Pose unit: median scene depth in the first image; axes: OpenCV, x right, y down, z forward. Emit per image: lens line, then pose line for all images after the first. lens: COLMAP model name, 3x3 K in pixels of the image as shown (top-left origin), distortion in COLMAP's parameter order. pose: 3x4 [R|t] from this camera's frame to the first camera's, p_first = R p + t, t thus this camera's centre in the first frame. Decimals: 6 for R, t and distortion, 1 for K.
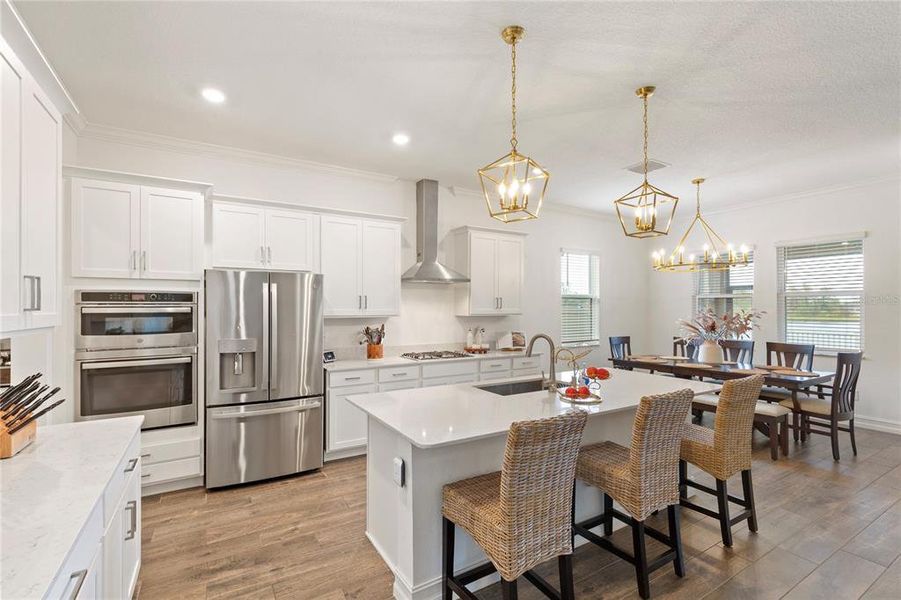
lens RADIAL K [[405.5, 0, 447.6], [0, 405.5, 303.9], [0, 0, 1]] dist [0.007892, -0.000624]
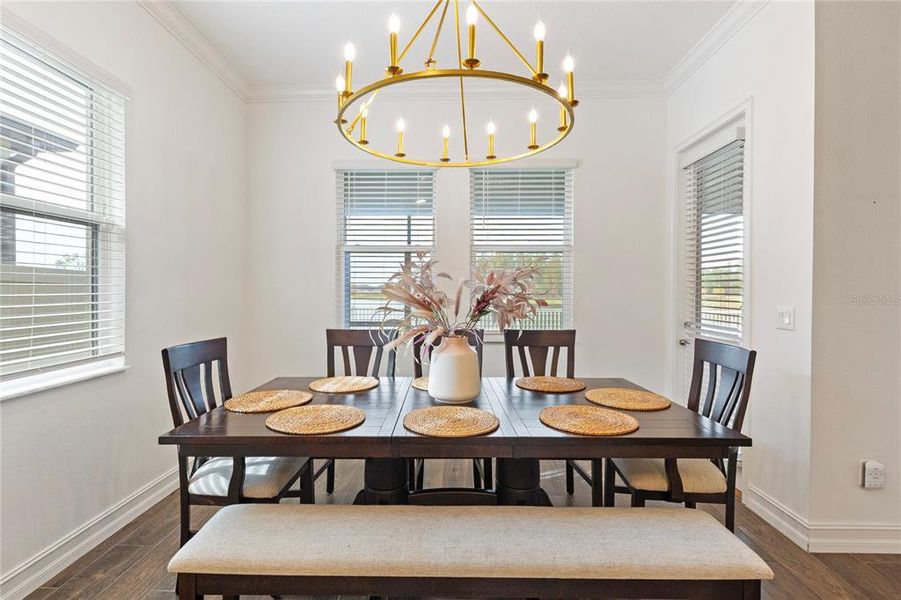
lens RADIAL K [[414.7, 0, 445.6], [0, 414.7, 295.9], [0, 0, 1]] dist [0.003172, -0.000176]
pose [[0.535813, -0.014679, 0.844209, 0.367037], [-0.012133, 0.999612, 0.025082, 0.047824], [-0.844249, -0.023682, 0.535427, 0.957556]]
